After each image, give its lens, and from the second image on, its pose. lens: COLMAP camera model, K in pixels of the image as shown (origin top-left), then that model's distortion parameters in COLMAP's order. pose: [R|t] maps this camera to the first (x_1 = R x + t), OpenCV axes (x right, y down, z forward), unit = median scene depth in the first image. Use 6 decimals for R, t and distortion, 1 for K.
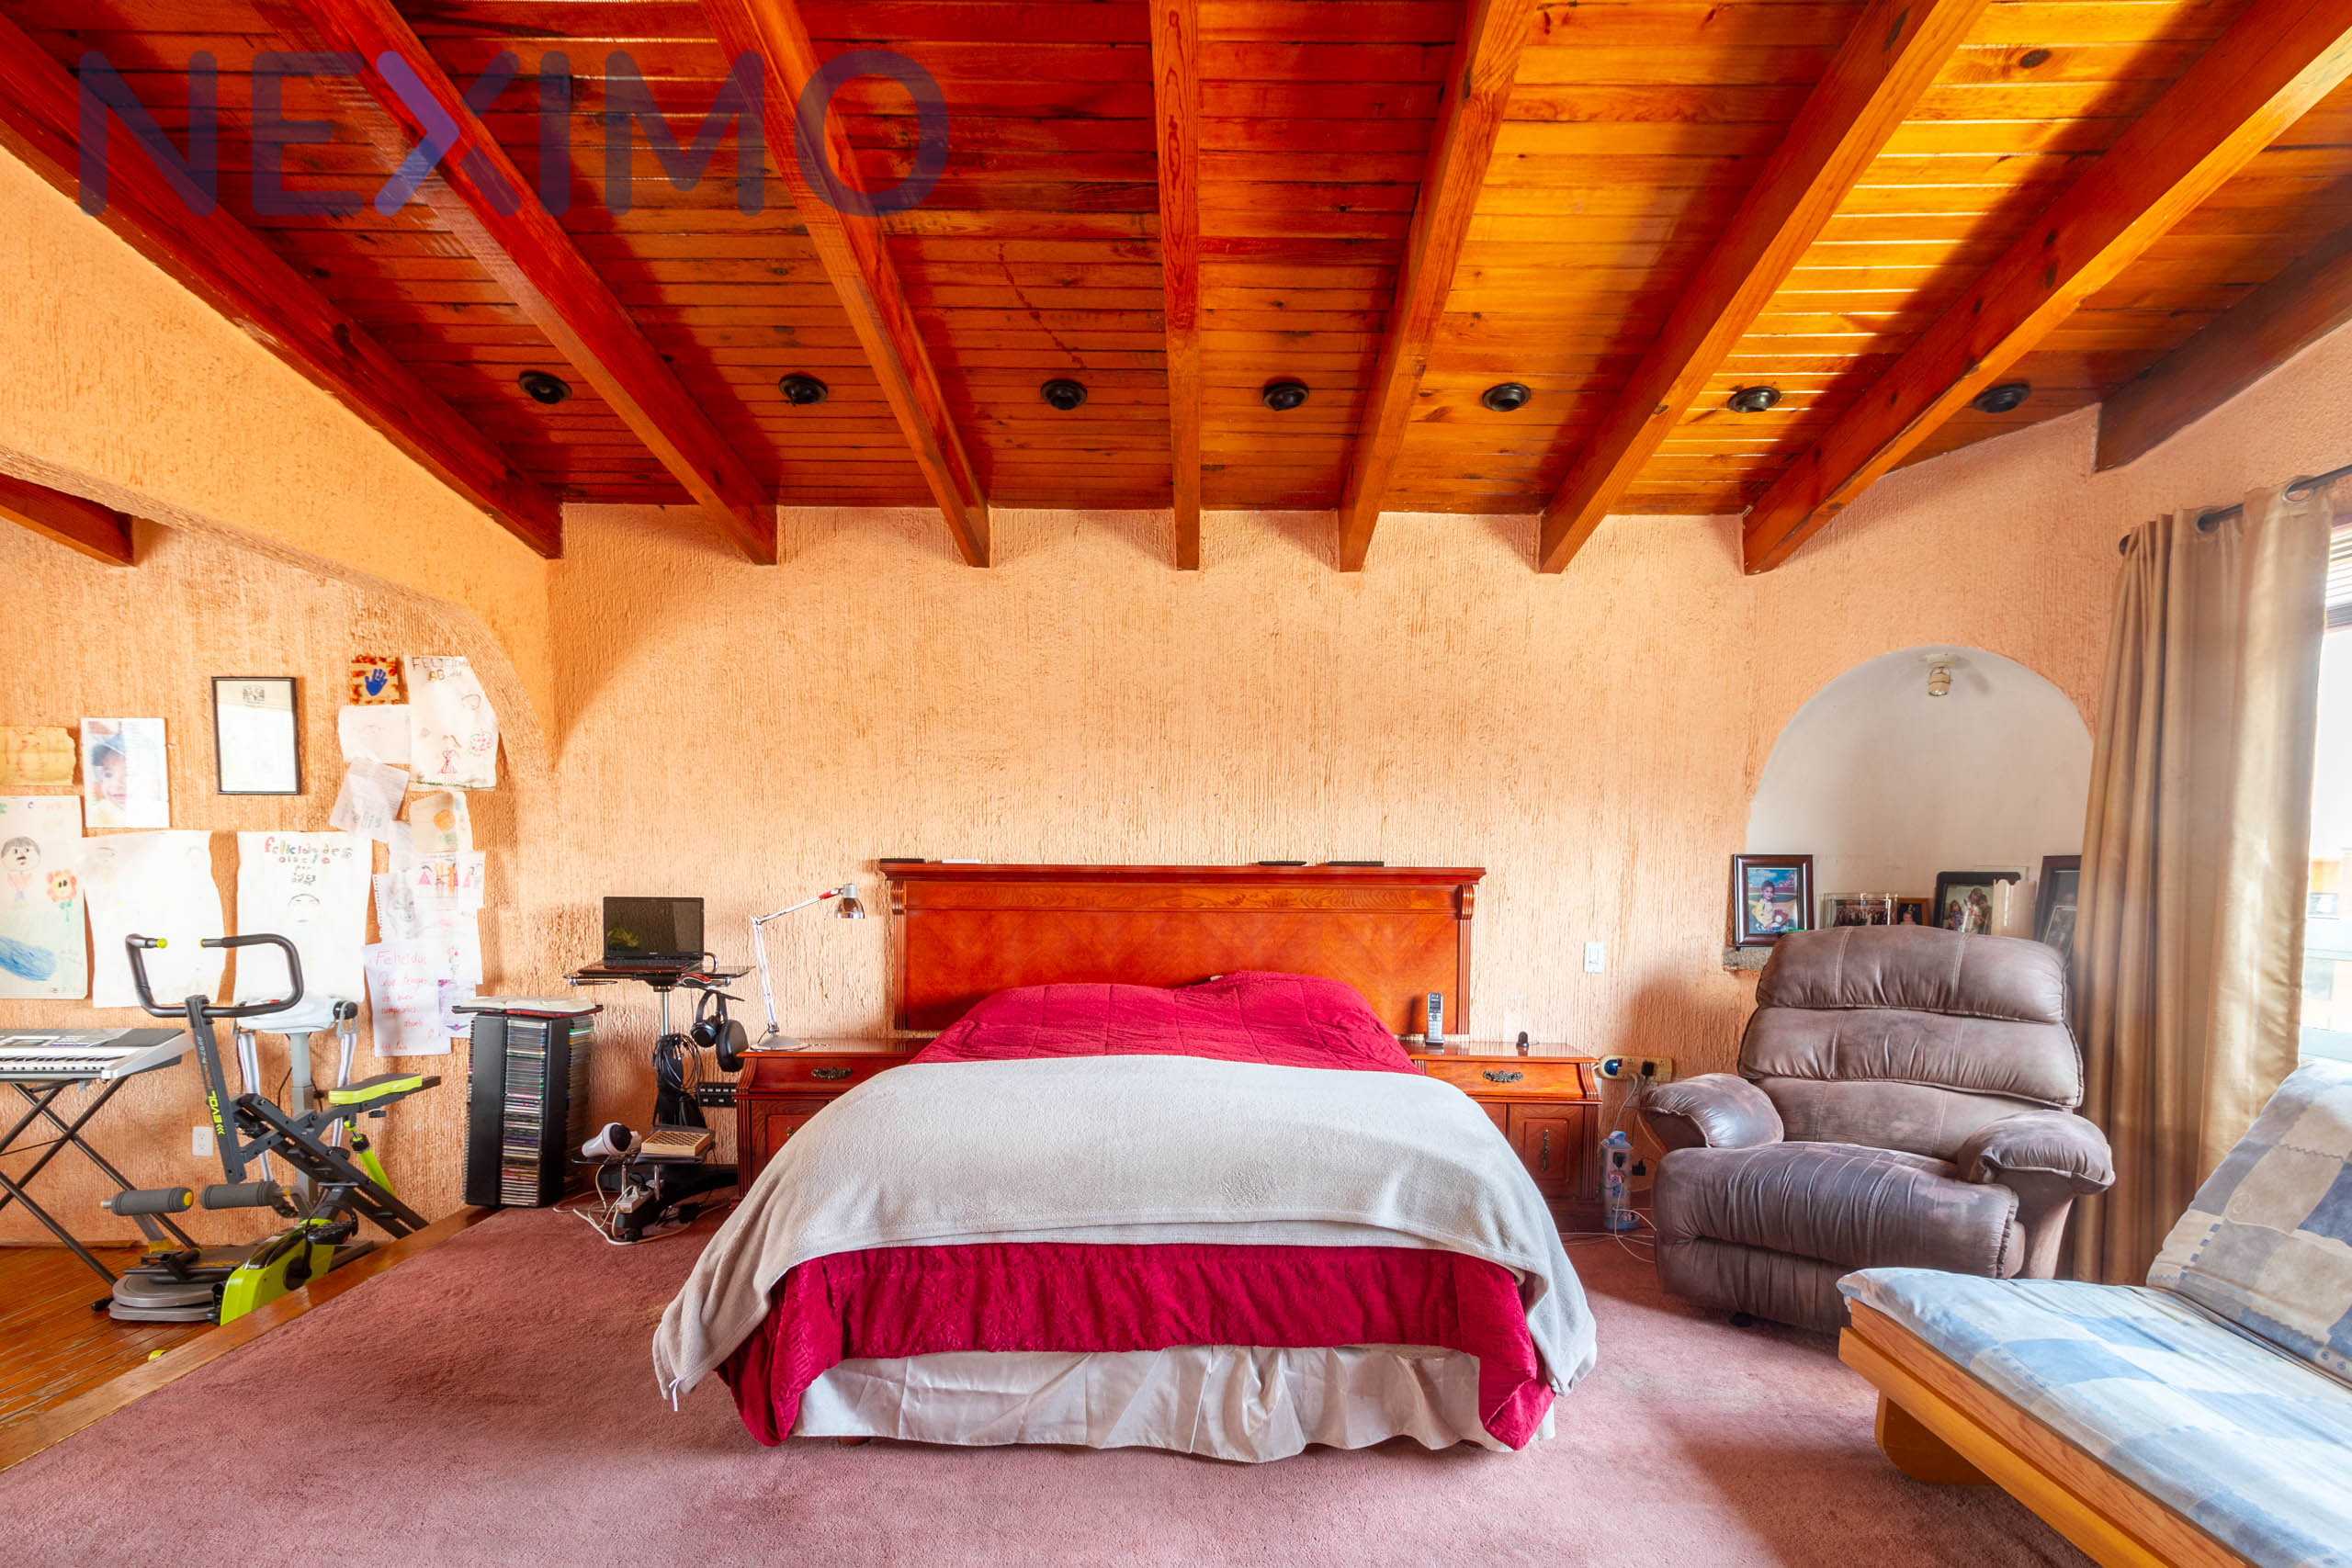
lens RADIAL K [[1143.2, 0, 1176.8], [0, 1143.2, 889.6], [0, 0, 1]] dist [0.001389, 0.000807]
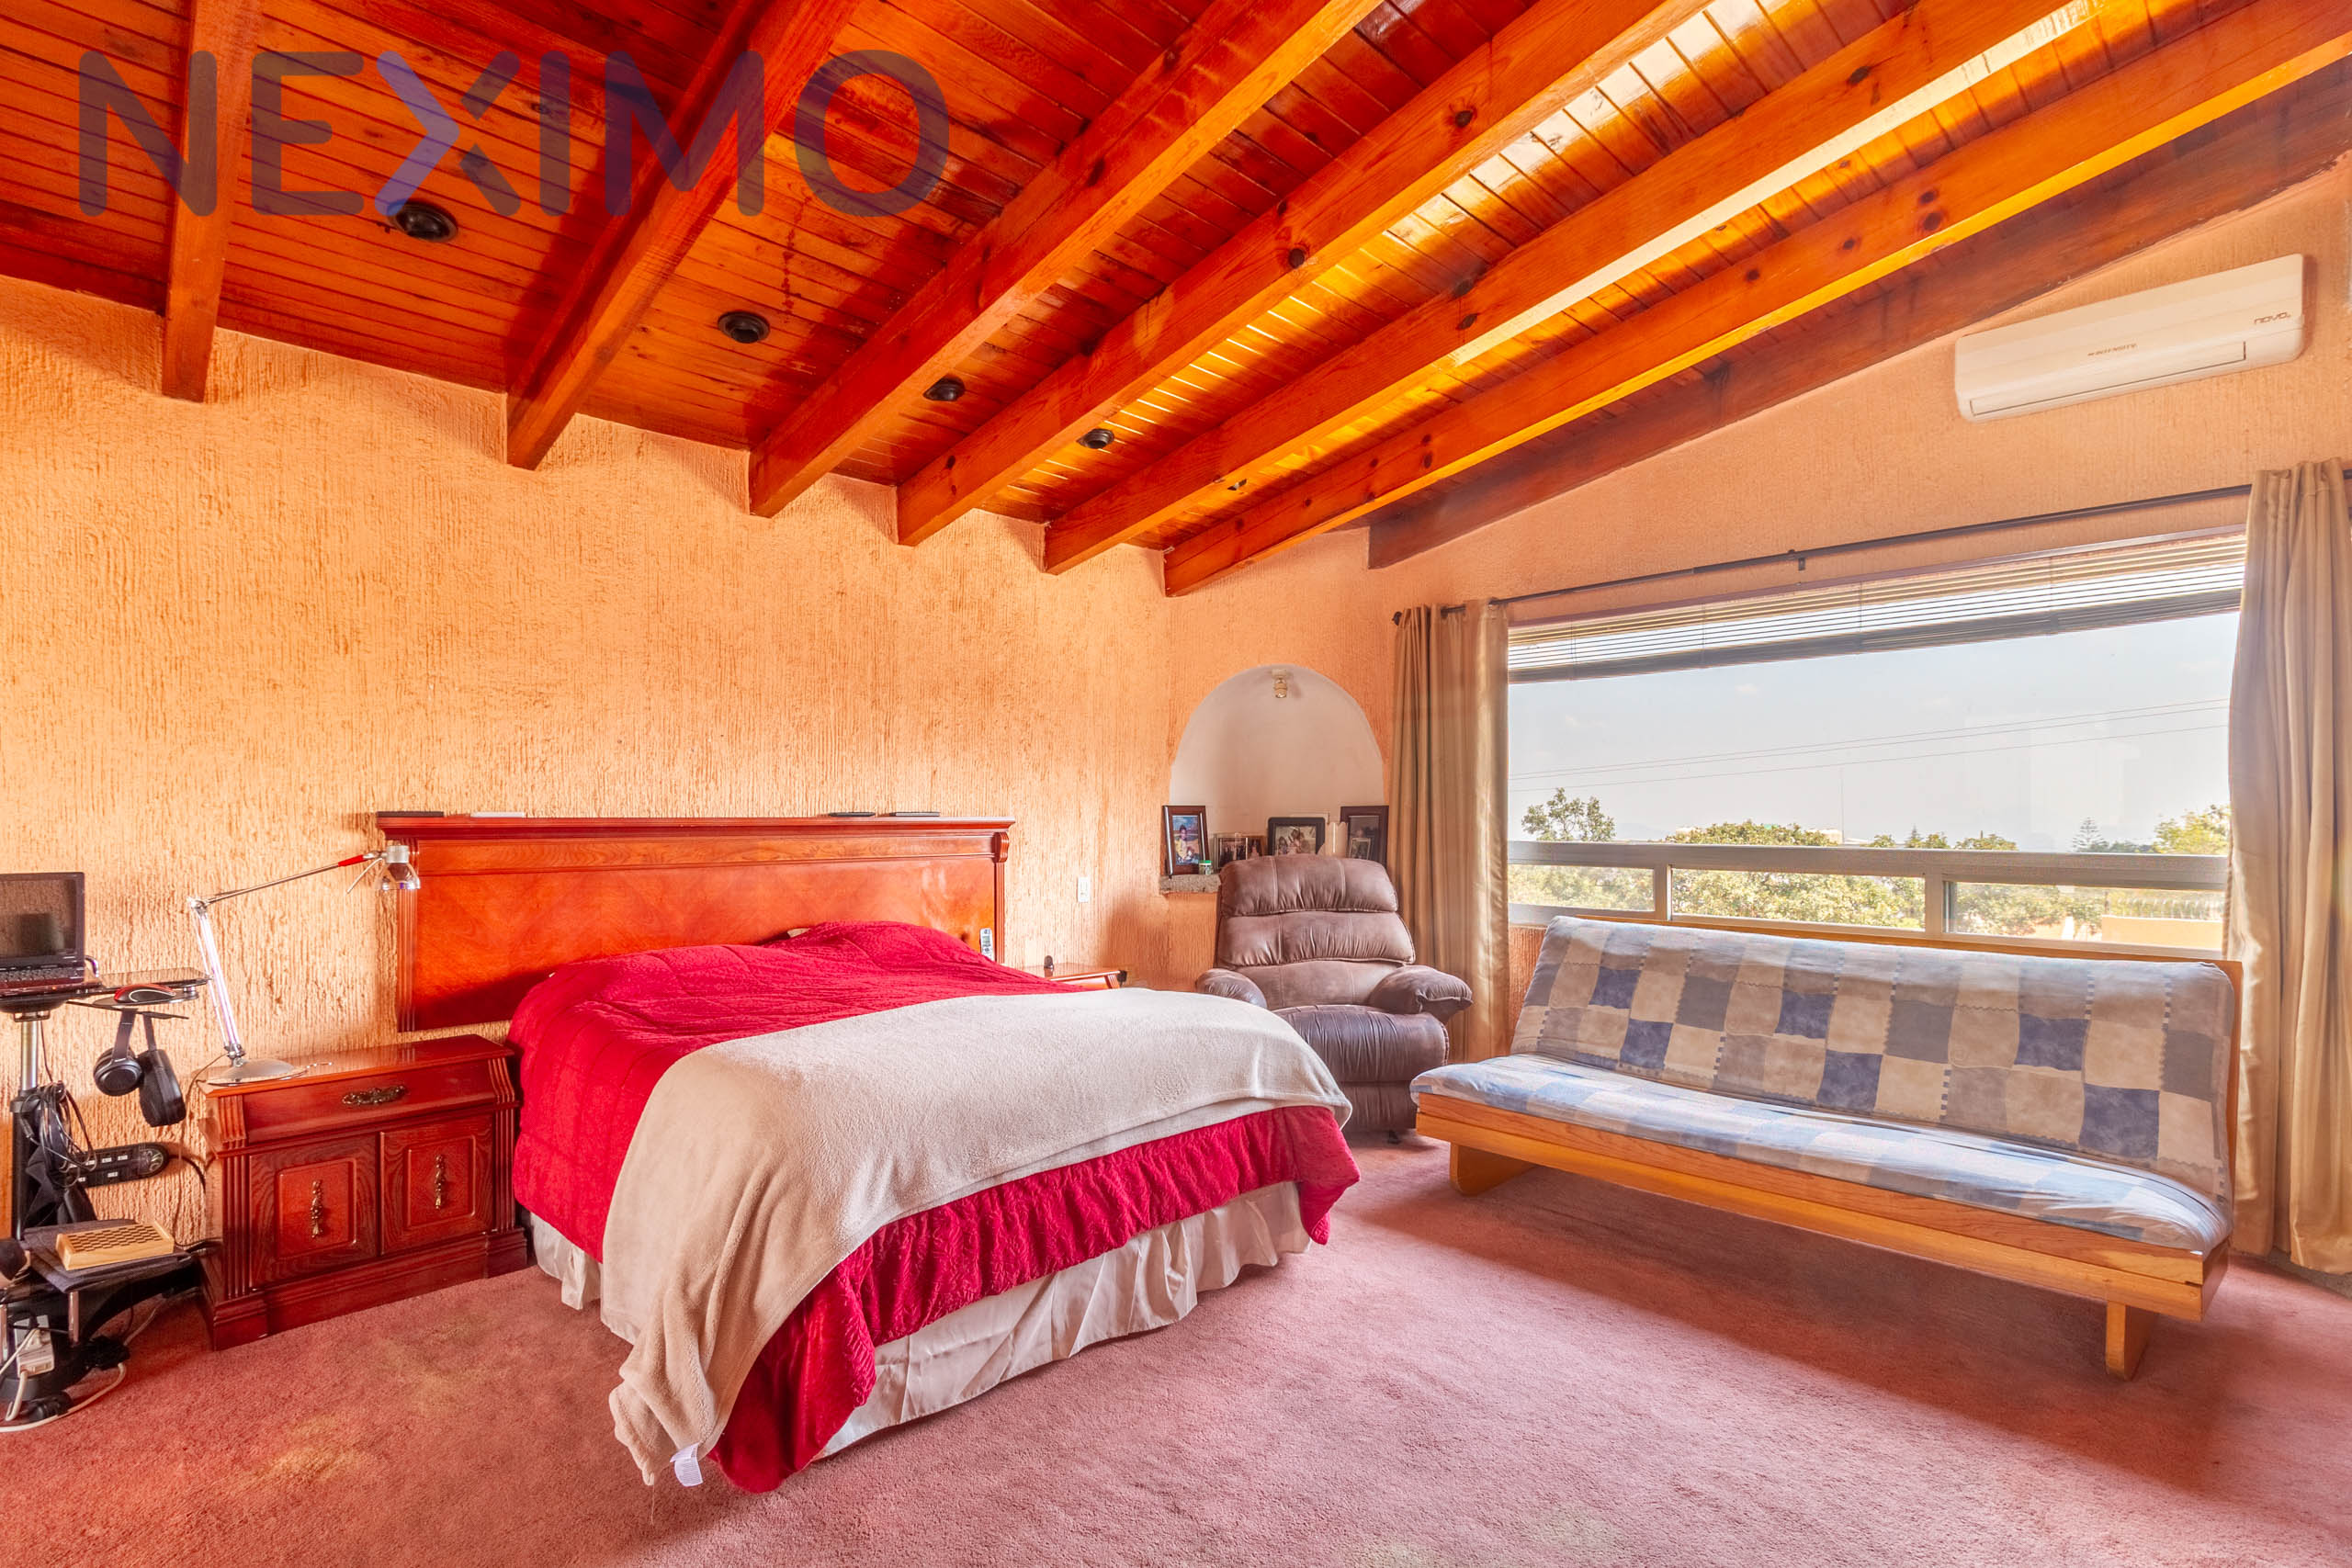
lens RADIAL K [[1100.6, 0, 1179.5], [0, 1100.6, 776.2], [0, 0, 1]] dist [0.001291, 0.000797]
pose [[0.708187, 0.017800, 0.705800, -0.404259], [0.021352, 0.998685, -0.046611, -0.004950], [-0.705702, 0.048079, 0.706876, 0.090018]]
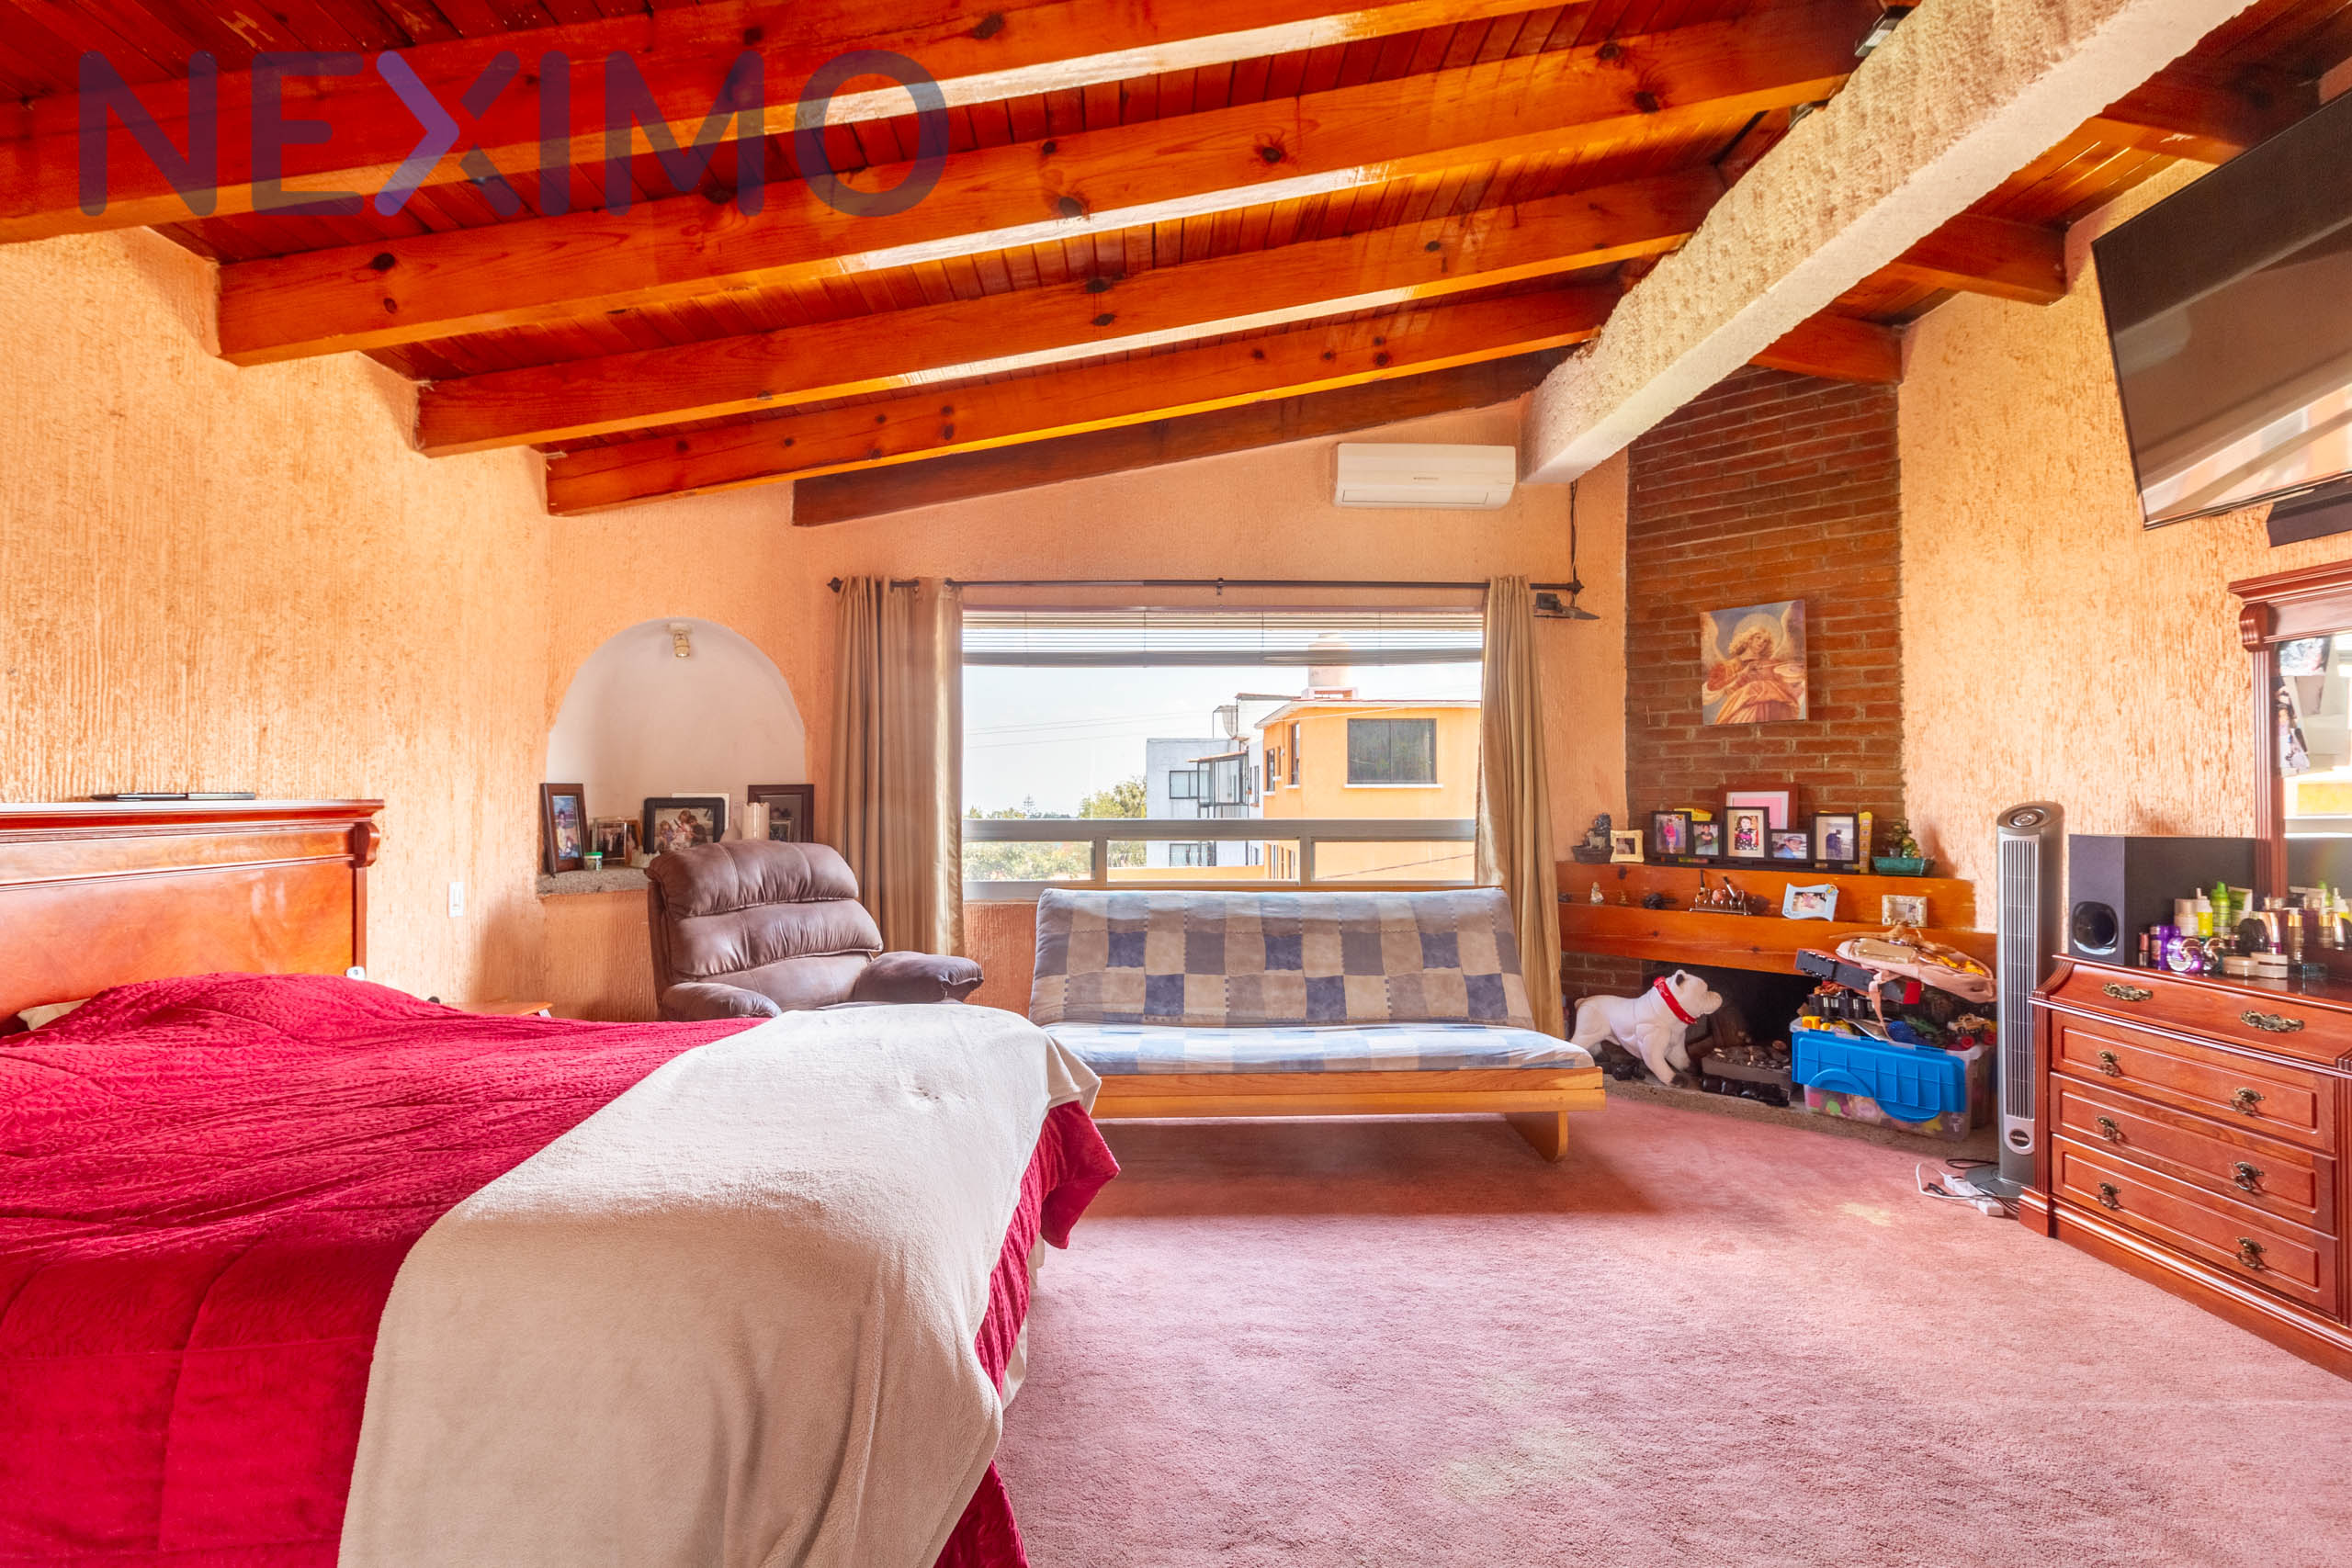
lens RADIAL K [[1078.7, 0, 1176.2], [0, 1078.7, 744.8], [0, 0, 1]] dist [0.003374, 0.000358]
pose [[-0.035315, 0.037095, 0.998688, -0.502982], [0.025692, 0.999014, -0.036199, -0.015832], [-0.999046, 0.024380, -0.036233, 0.479831]]
